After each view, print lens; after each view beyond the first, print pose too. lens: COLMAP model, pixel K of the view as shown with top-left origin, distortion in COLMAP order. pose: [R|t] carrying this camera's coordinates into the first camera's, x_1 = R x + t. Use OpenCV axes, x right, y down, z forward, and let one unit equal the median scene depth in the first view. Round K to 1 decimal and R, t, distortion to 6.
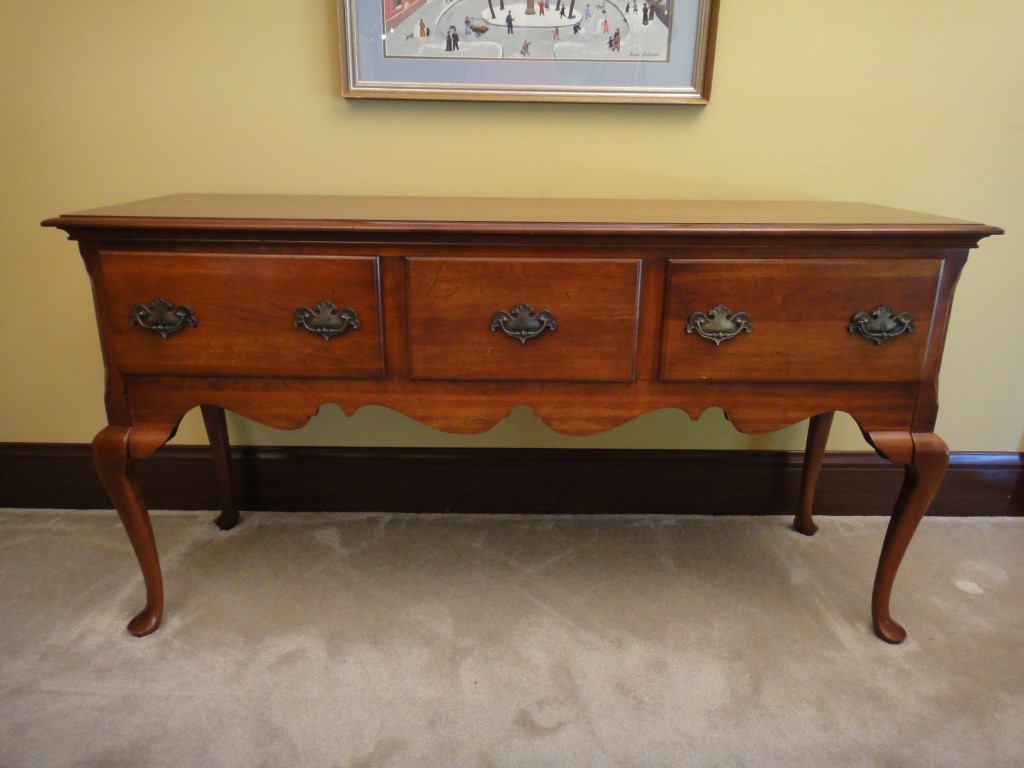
lens RADIAL K [[732.6, 0, 510.3], [0, 732.6, 378.3], [0, 0, 1]] dist [0.015789, -0.006159]
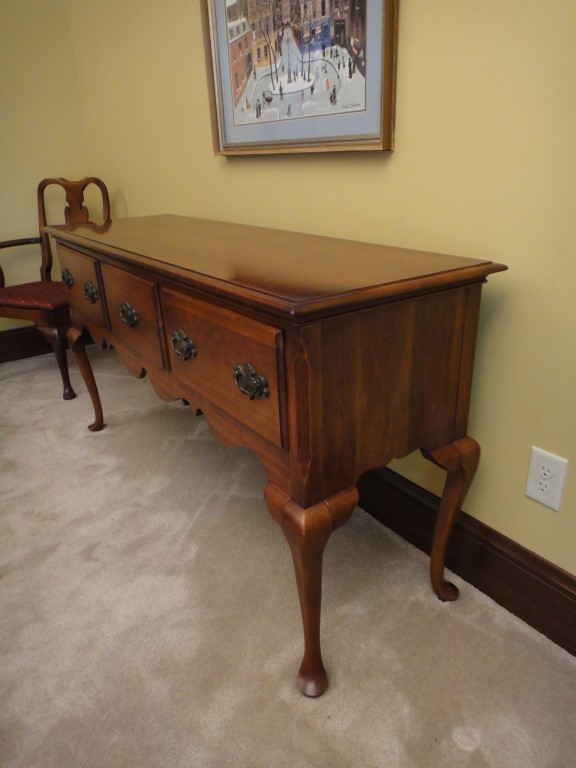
lens RADIAL K [[549.5, 0, 288.0], [0, 549.5, 384.0], [0, 0, 1]] dist [0.015789, -0.006159]
pose [[0.569595, 0.285171, -0.770869, 1.026203], [-0.209691, 0.957265, 0.199184, -0.214335], [0.794727, 0.048190, 0.605050, 0.511989]]
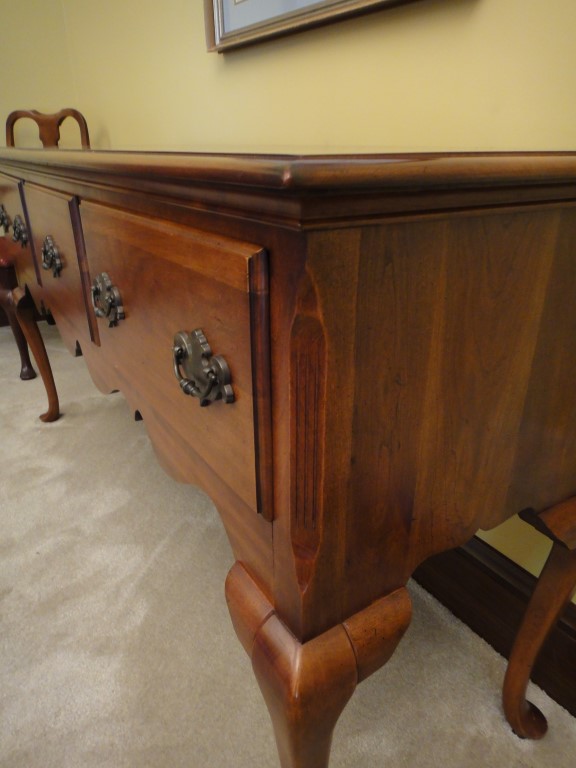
lens RADIAL K [[549.5, 0, 288.0], [0, 549.5, 384.0], [0, 0, 1]] dist [0.015789, -0.006159]
pose [[0.535373, 0.328189, -0.778247, 0.754278], [-0.251836, 0.941536, 0.223805, -0.148406], [0.806198, 0.076171, 0.586723, 0.740894]]
